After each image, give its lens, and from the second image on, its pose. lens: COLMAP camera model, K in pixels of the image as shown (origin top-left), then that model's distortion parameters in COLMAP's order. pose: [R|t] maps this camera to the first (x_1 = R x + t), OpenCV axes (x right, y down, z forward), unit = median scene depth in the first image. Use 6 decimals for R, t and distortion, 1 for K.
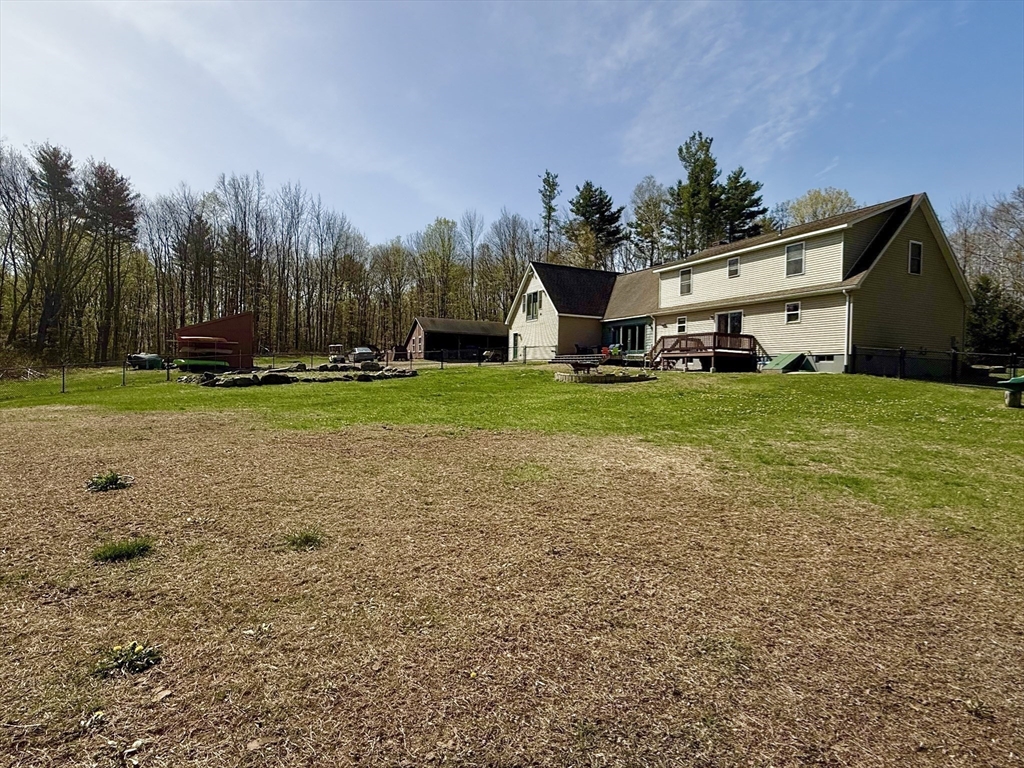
lens RADIAL K [[539.2, 0, 511.8], [0, 539.2, 384.9], [0, 0, 1]] dist [-0.020017, 0.007100]
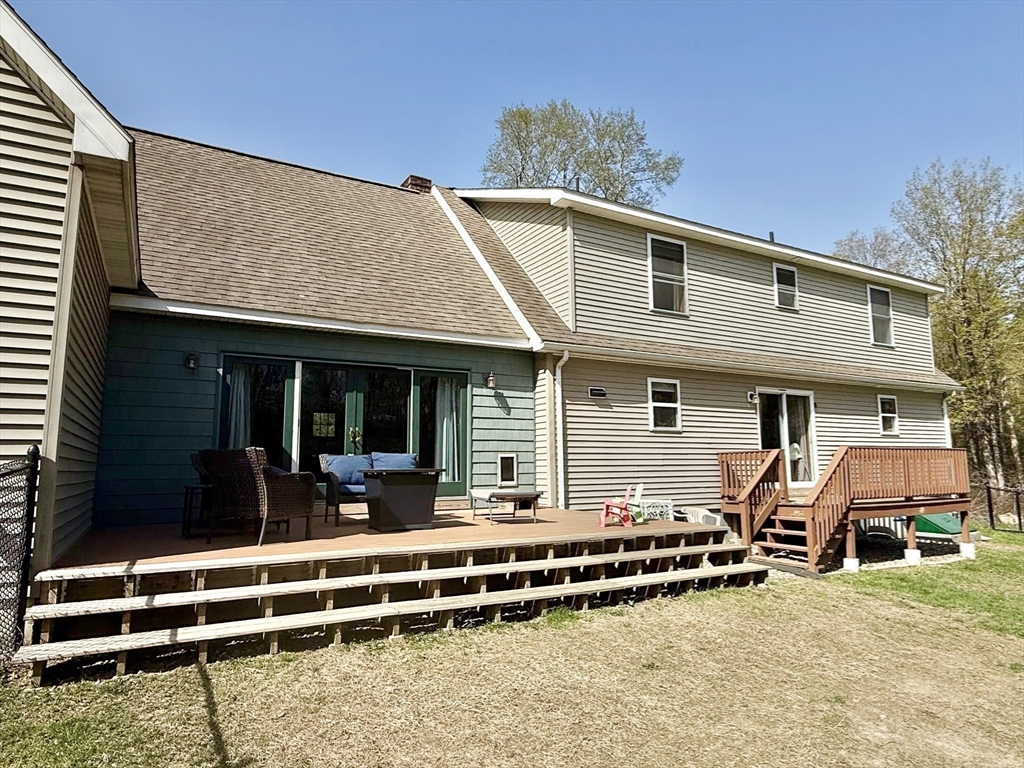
lens RADIAL K [[625.6, 0, 517.3], [0, 625.6, 379.7], [0, 0, 1]] dist [0.010058, 0.001313]
pose [[-0.090787, 0.120035, 0.988610, -0.043872], [0.032156, 0.992545, -0.117560, -0.099335], [-0.995351, 0.021116, -0.093970, 1.290558]]
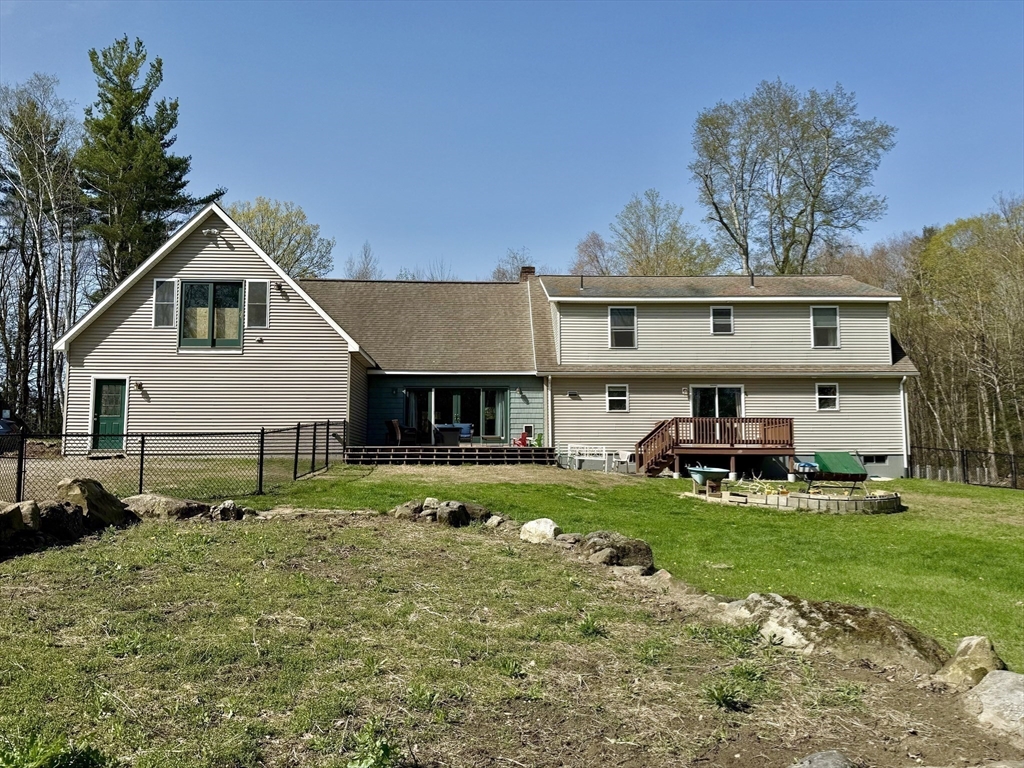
lens RADIAL K [[773.9, 0, 509.5], [0, 773.9, 384.6], [0, 0, 1]] dist [0.063942, -0.000862]
pose [[0.387053, 0.081107, 0.918483, -0.587933], [0.032514, 0.994304, -0.101504, -0.050847], [-0.921484, 0.069151, 0.382211, 0.903986]]
